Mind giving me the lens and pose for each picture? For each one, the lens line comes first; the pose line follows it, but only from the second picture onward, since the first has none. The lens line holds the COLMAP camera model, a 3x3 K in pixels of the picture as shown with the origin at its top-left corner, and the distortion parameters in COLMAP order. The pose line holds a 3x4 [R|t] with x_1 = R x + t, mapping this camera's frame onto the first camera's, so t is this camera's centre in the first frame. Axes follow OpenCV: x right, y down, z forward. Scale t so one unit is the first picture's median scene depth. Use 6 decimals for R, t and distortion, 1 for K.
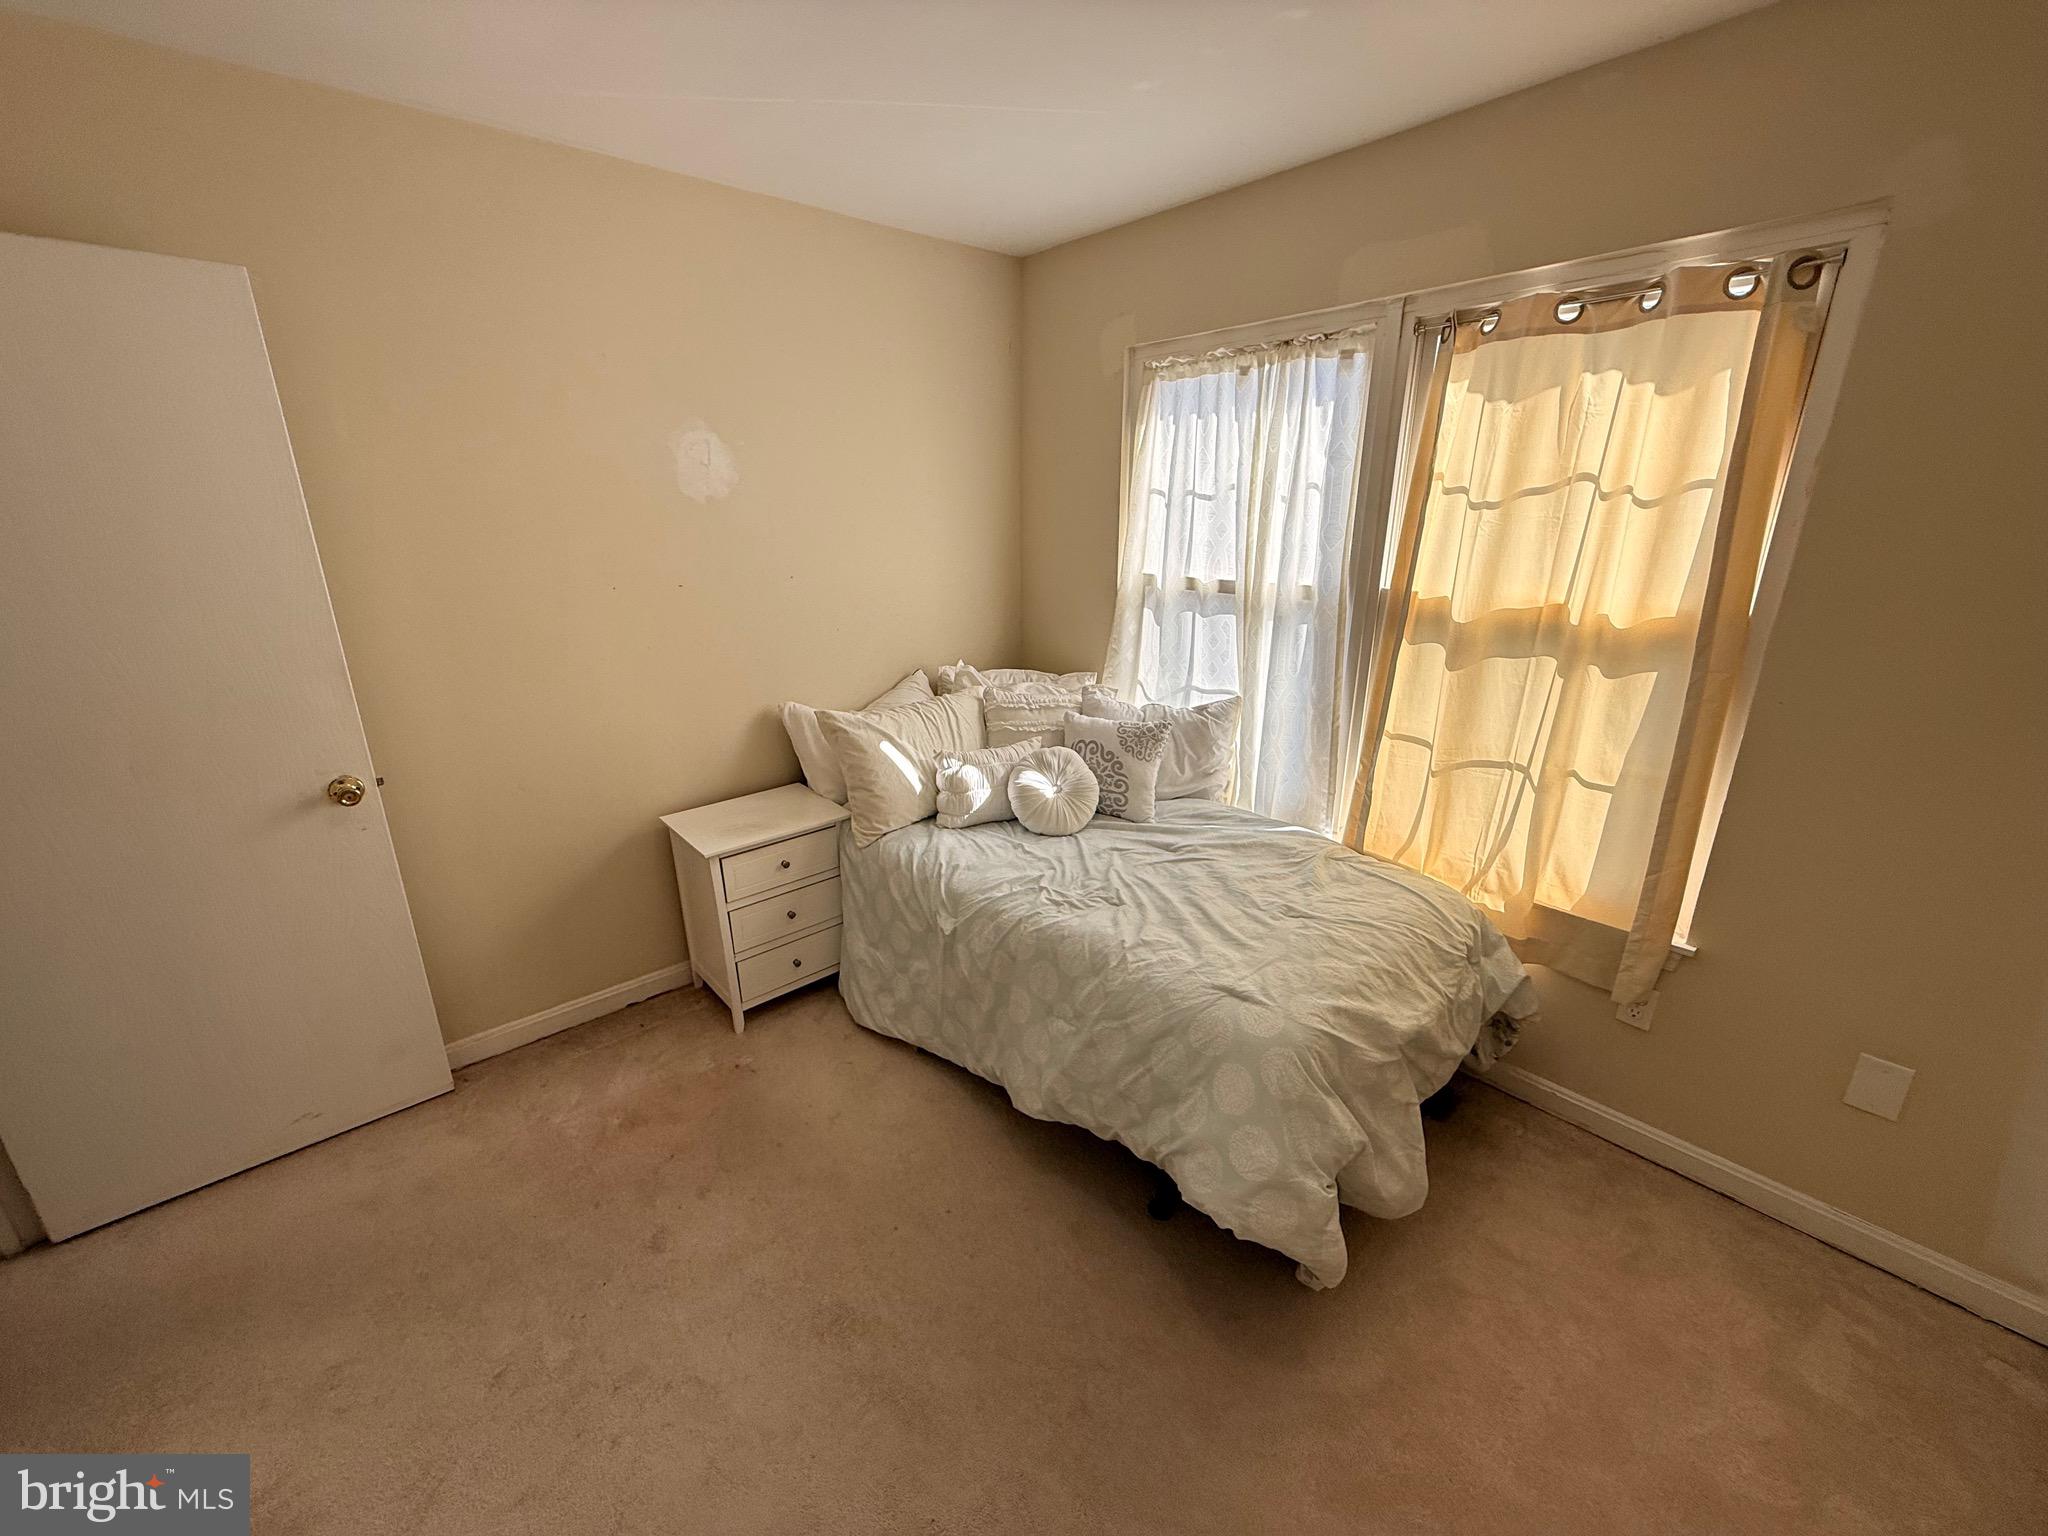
lens RADIAL K [[818.9, 0, 1024.0], [0, 818.9, 768.0], [0, 0, 1]] dist [-0.000696, 0.000020]
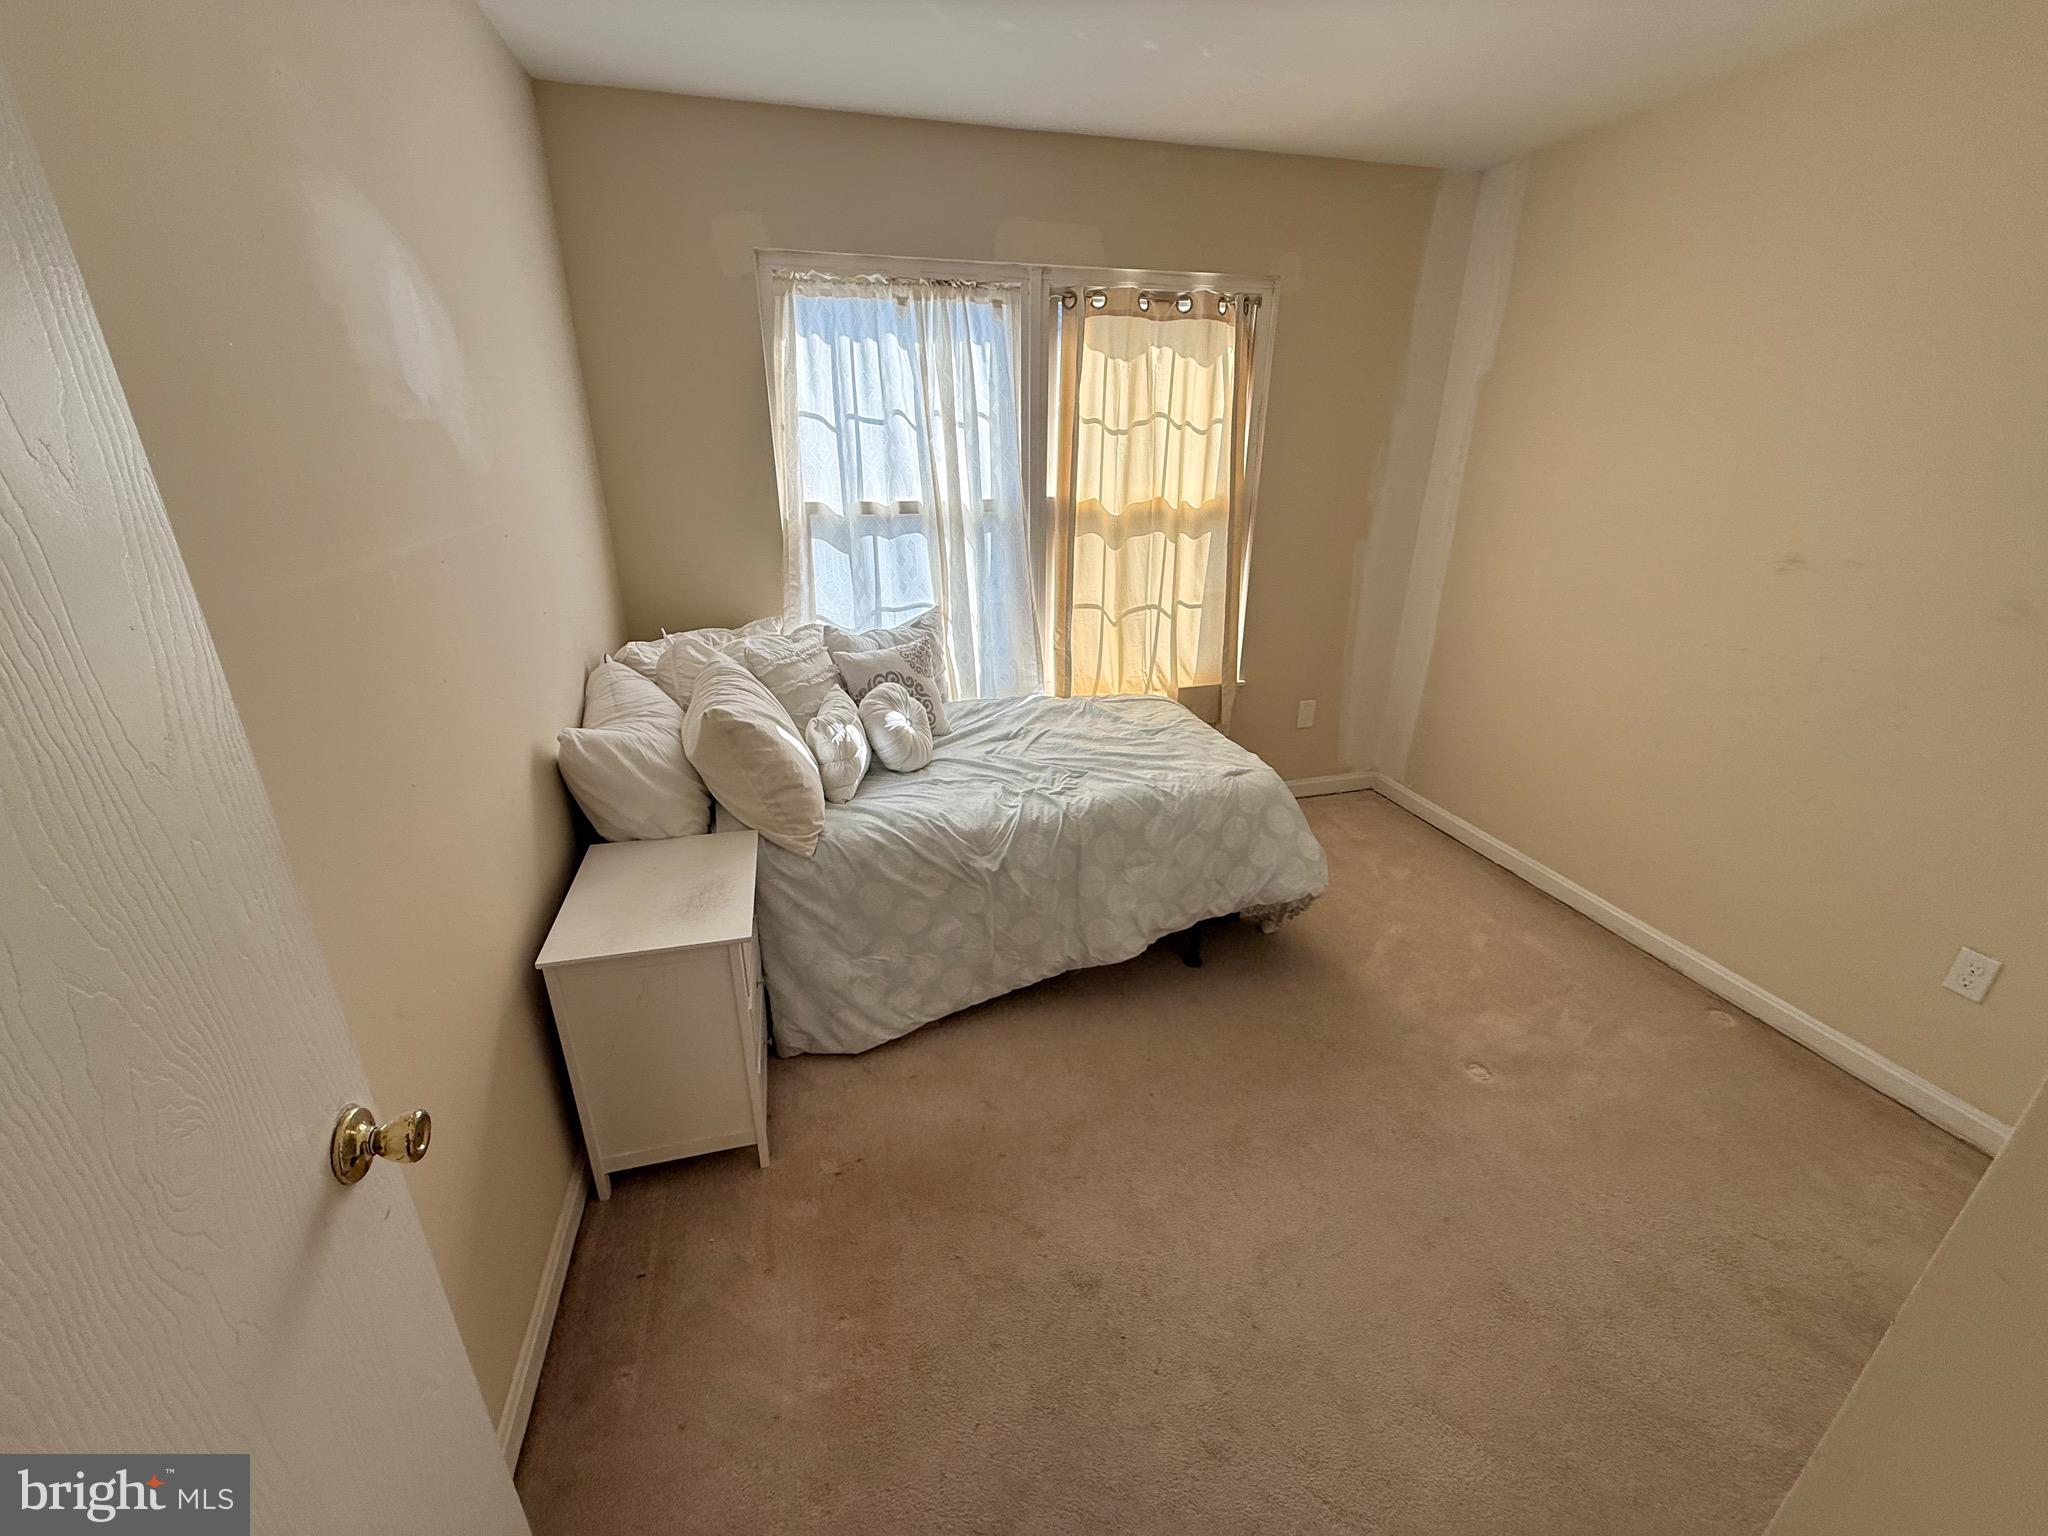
lens RADIAL K [[818.9, 0, 1024.0], [0, 818.9, 768.0], [0, 0, 1]] dist [-0.000696, 0.000020]
pose [[0.430487, -0.328232, 0.840800, -0.838727], [0.269865, 0.935729, 0.227121, -0.123198], [-0.861309, 0.129130, 0.491398, 0.452181]]
